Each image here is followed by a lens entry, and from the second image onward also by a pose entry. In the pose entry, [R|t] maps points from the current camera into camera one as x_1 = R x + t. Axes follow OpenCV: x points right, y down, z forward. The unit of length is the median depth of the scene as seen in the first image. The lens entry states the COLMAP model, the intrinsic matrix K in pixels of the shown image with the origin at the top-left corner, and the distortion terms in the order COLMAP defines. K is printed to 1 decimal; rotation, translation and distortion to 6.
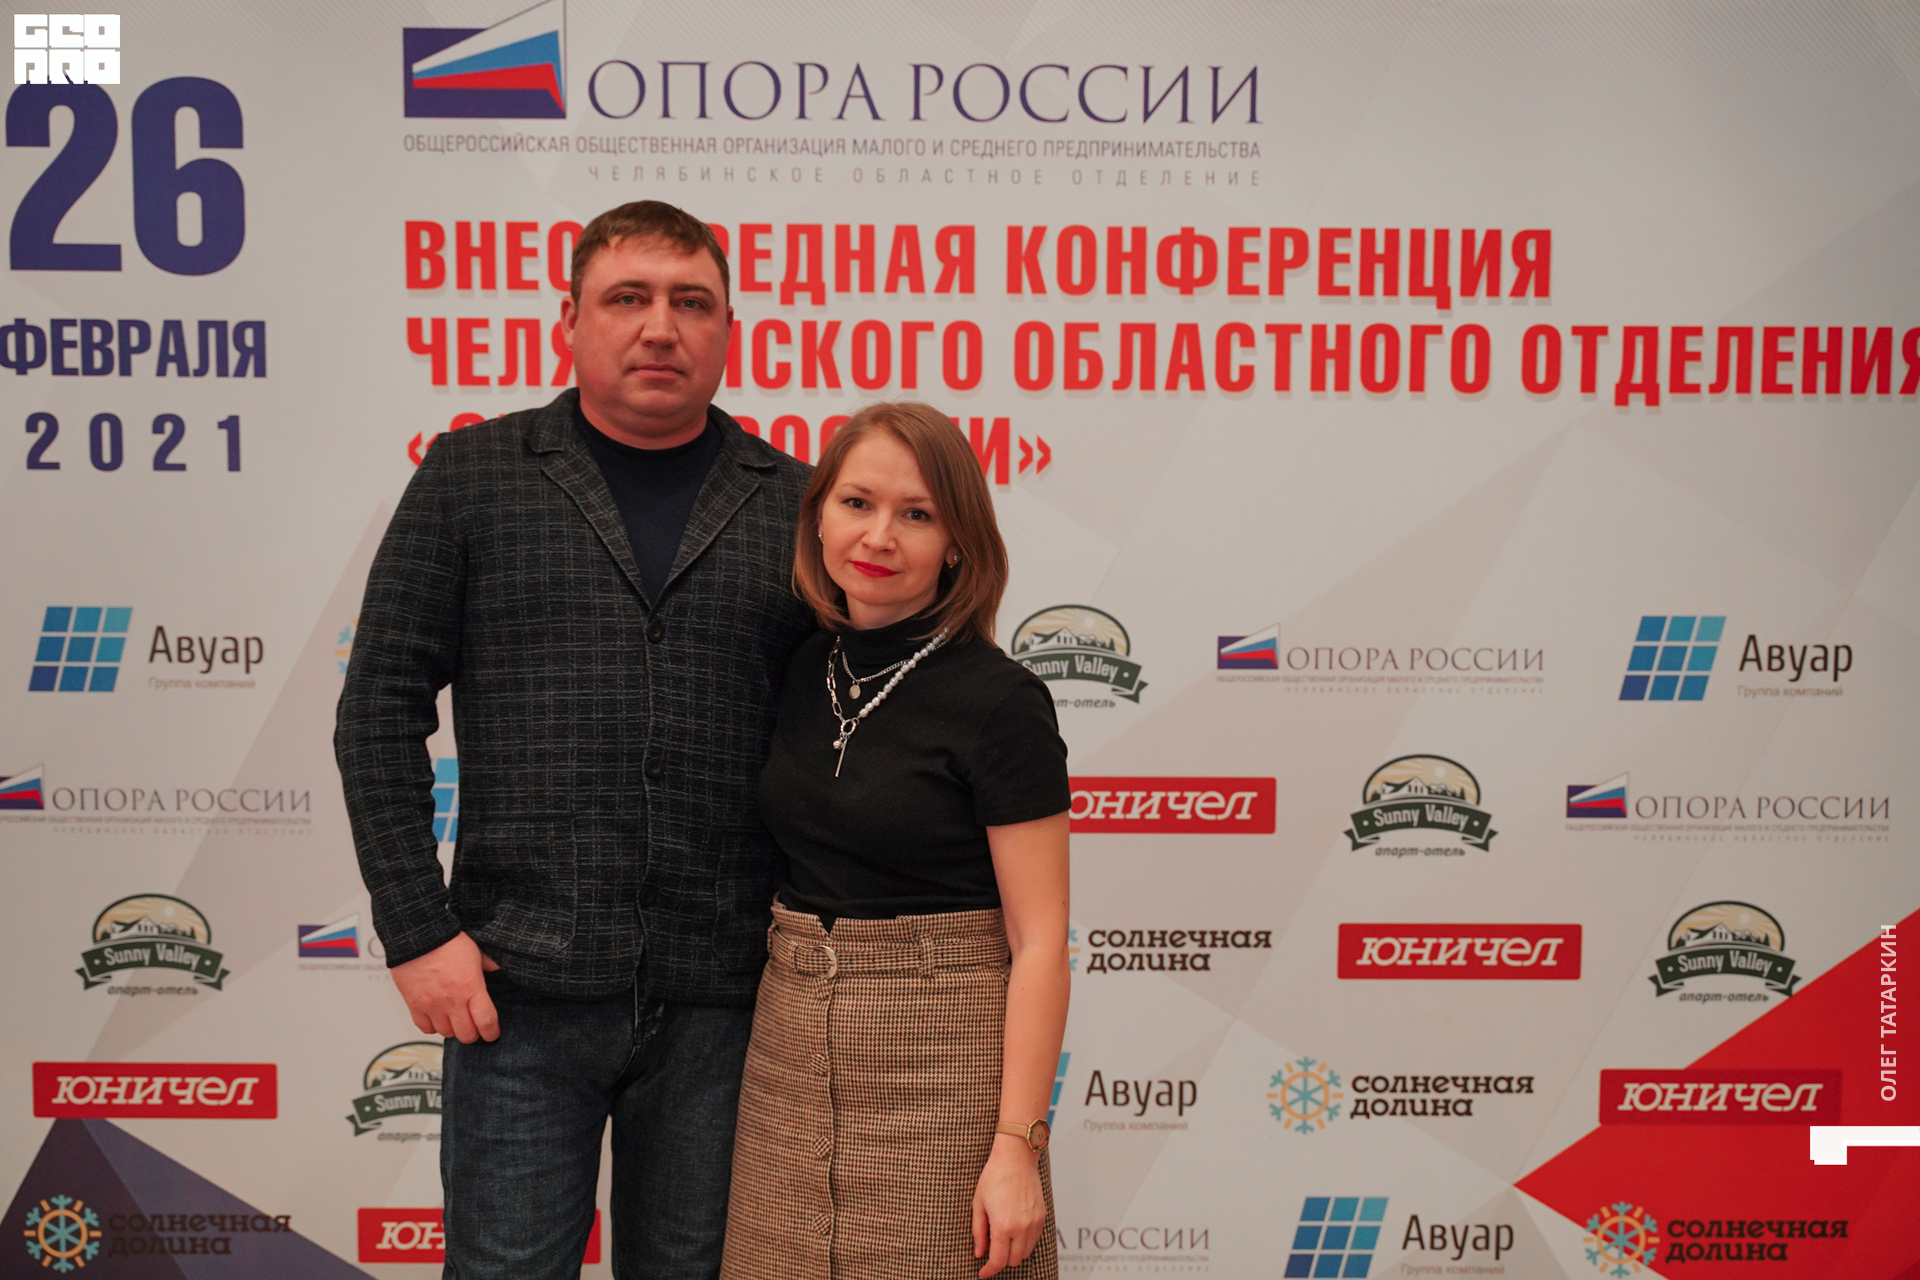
lens RADIAL K [[2792.0, 0, 953.1], [0, 2792.0, 653.9], [0, 0, 1]] dist [0.004998, 0.000000]
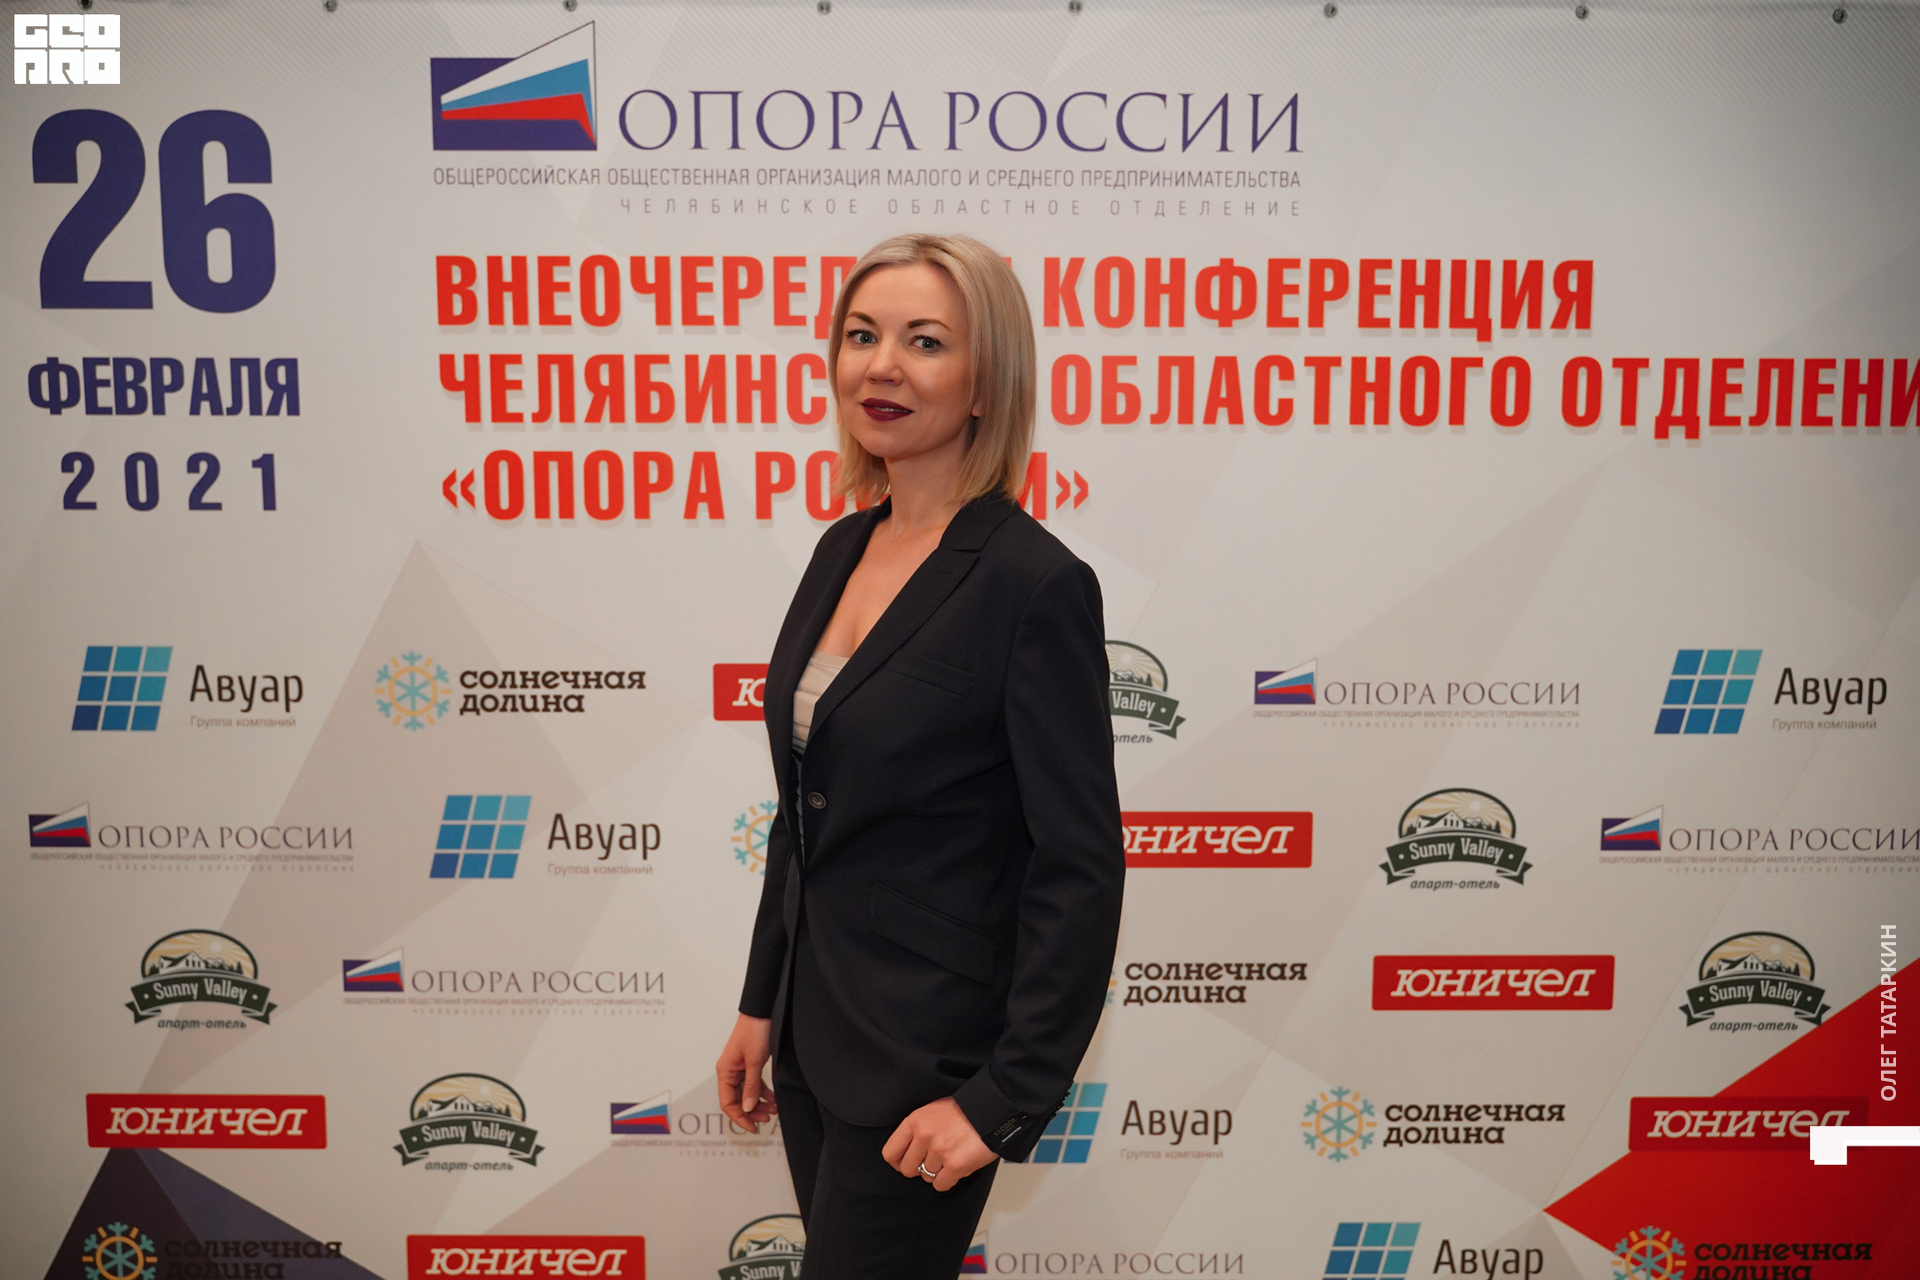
lens RADIAL K [[1763.4, 0, 938.5], [0, 1763.4, 664.8], [0, 0, 1]] dist [-0.010440, 0.000000]
pose [[0.999758, -0.003158, -0.021763, -0.004806], [0.003185, 0.999994, 0.001197, -0.009937], [0.021759, -0.001266, 0.999762, 0.370615]]
